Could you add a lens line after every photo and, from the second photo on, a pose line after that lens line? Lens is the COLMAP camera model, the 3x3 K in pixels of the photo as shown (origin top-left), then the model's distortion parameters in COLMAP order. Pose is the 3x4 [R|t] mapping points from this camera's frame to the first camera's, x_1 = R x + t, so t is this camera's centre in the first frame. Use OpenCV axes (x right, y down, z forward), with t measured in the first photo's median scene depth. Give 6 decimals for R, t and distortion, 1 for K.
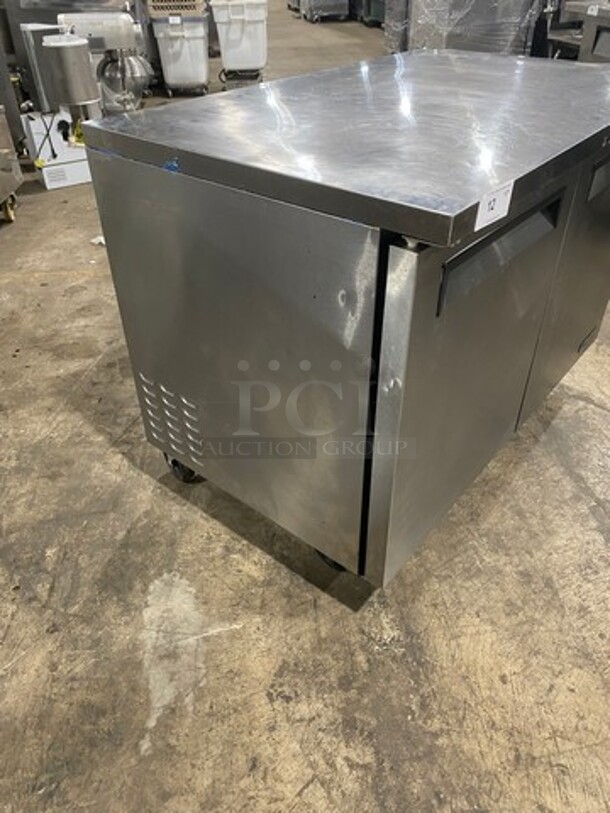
lens RADIAL K [[613.8, 0, 305.4], [0, 613.8, 405.5], [0, 0, 1]] dist [-0.006367, 0.014886]
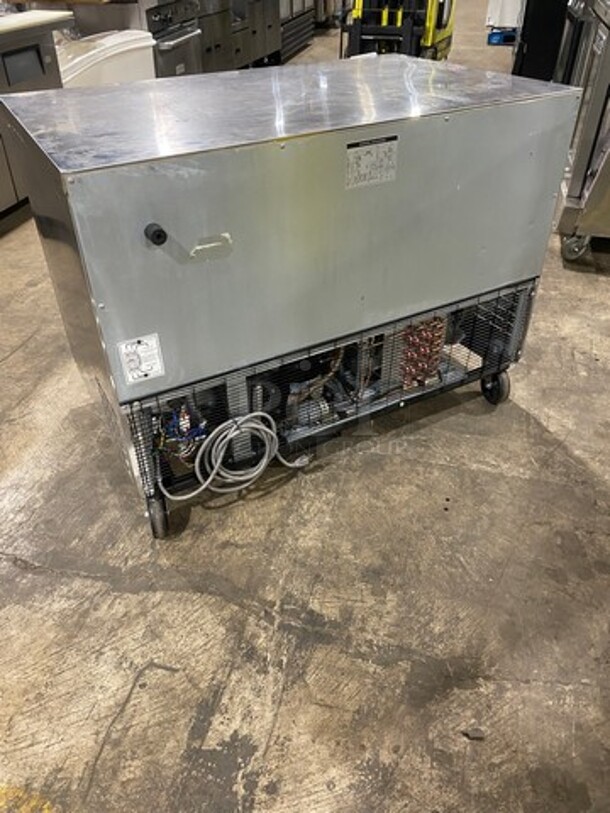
lens RADIAL K [[613.8, 0, 301.1], [0, 613.8, 408.0], [0, 0, 1]] dist [-0.006367, 0.014886]
pose [[-0.929264, -0.206139, 0.306554, -0.293571], [0.240664, 0.291757, 0.925721, -1.382360], [-0.280266, 0.934015, -0.221509, 1.786562]]
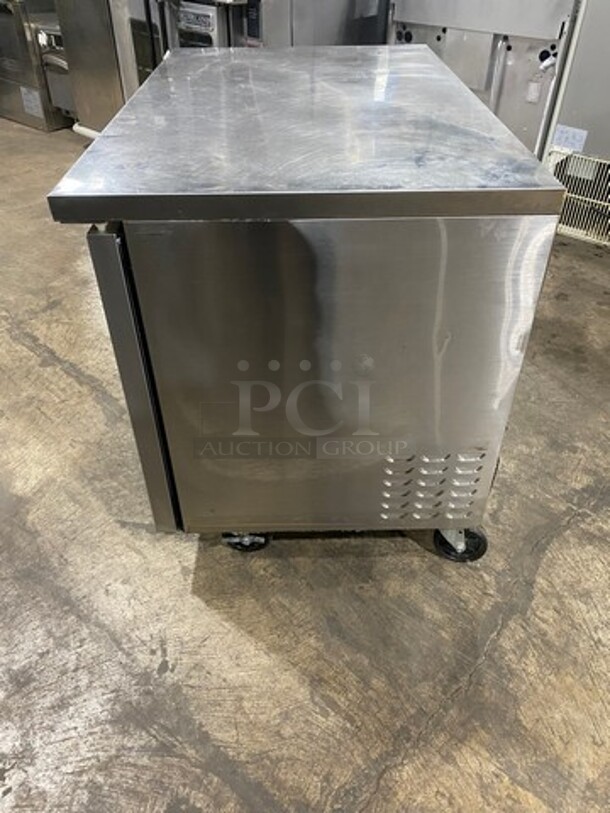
lens RADIAL K [[613.8, 0, 310.8], [0, 613.8, 402.8], [0, 0, 1]] dist [-0.006367, 0.014886]
pose [[-0.758575, 0.417887, -0.499934, 0.941303], [-0.382260, 0.335938, 0.860827, -1.234746], [0.527675, 0.844107, -0.095092, 1.544278]]
